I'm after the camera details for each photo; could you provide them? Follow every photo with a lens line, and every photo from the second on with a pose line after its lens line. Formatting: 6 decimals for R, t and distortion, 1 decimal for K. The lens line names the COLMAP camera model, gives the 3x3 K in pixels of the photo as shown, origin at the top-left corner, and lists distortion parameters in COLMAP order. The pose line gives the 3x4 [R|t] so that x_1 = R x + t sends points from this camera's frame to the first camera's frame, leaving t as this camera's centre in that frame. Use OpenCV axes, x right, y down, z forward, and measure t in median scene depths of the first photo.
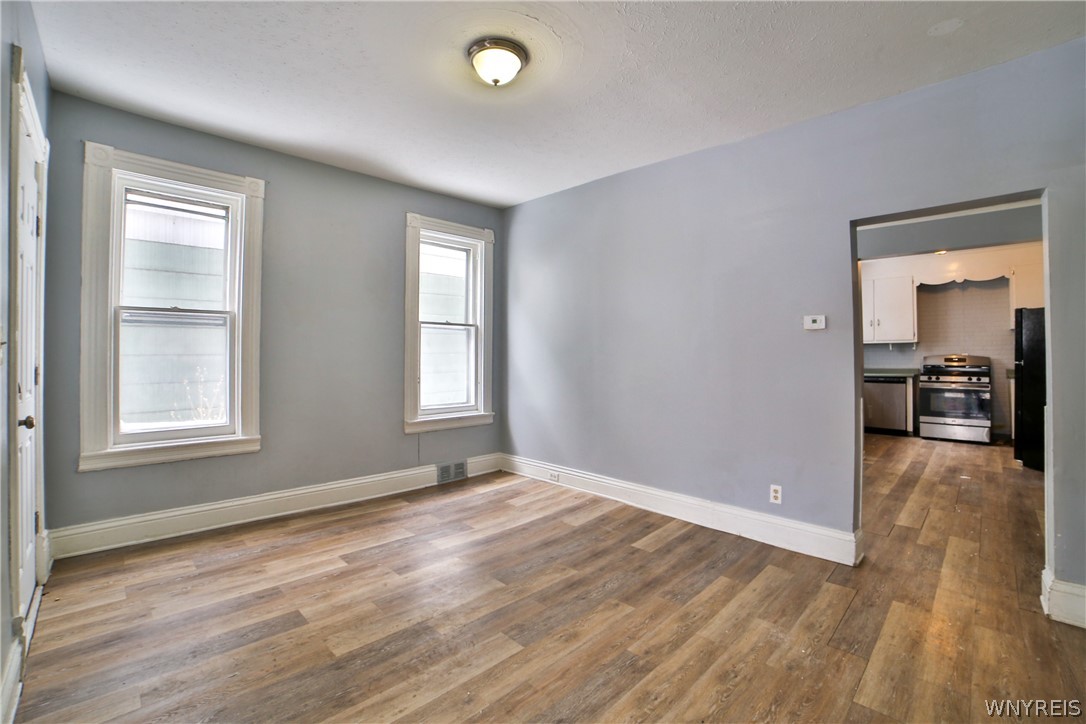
lens RADIAL K [[480.0, 0, 538.6], [0, 480.0, 348.7], [0, 0, 1]] dist [-0.108518, 0.041595]
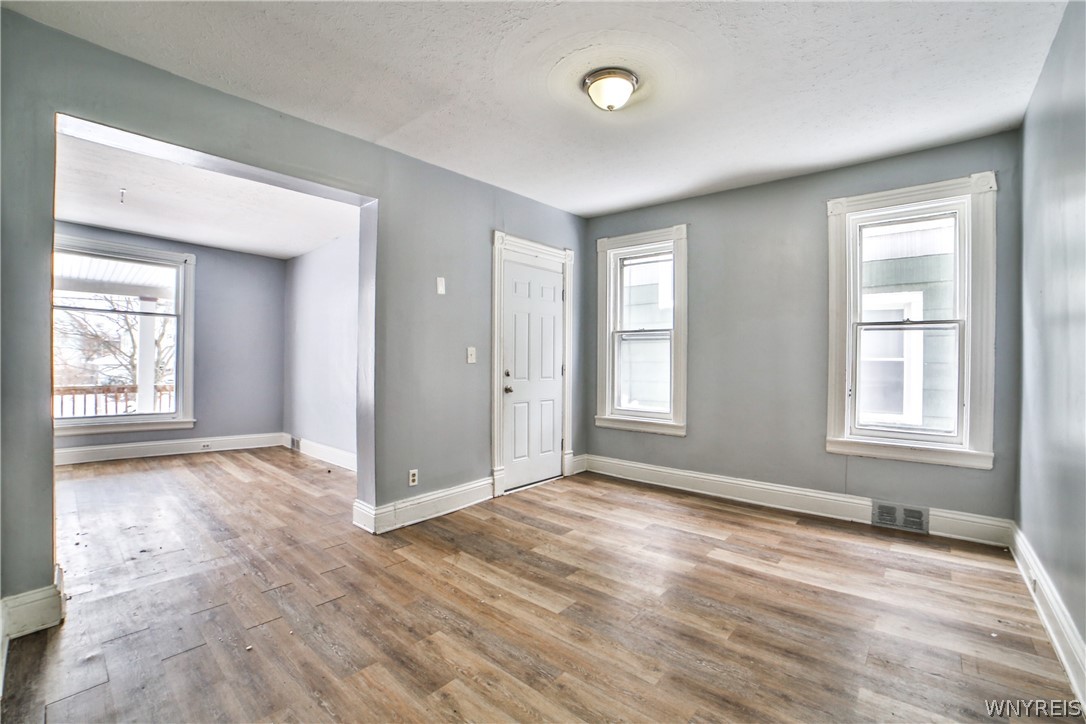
lens RADIAL K [[462.5, 0, 548.2], [0, 462.5, 366.7], [0, 0, 1]] dist [-0.103232, 0.035236]
pose [[0.080923, 0.012523, -0.996642, 0.677110], [0.005535, 0.999900, 0.013013, 0.008848], [0.996705, -0.006569, 0.080845, 0.557076]]
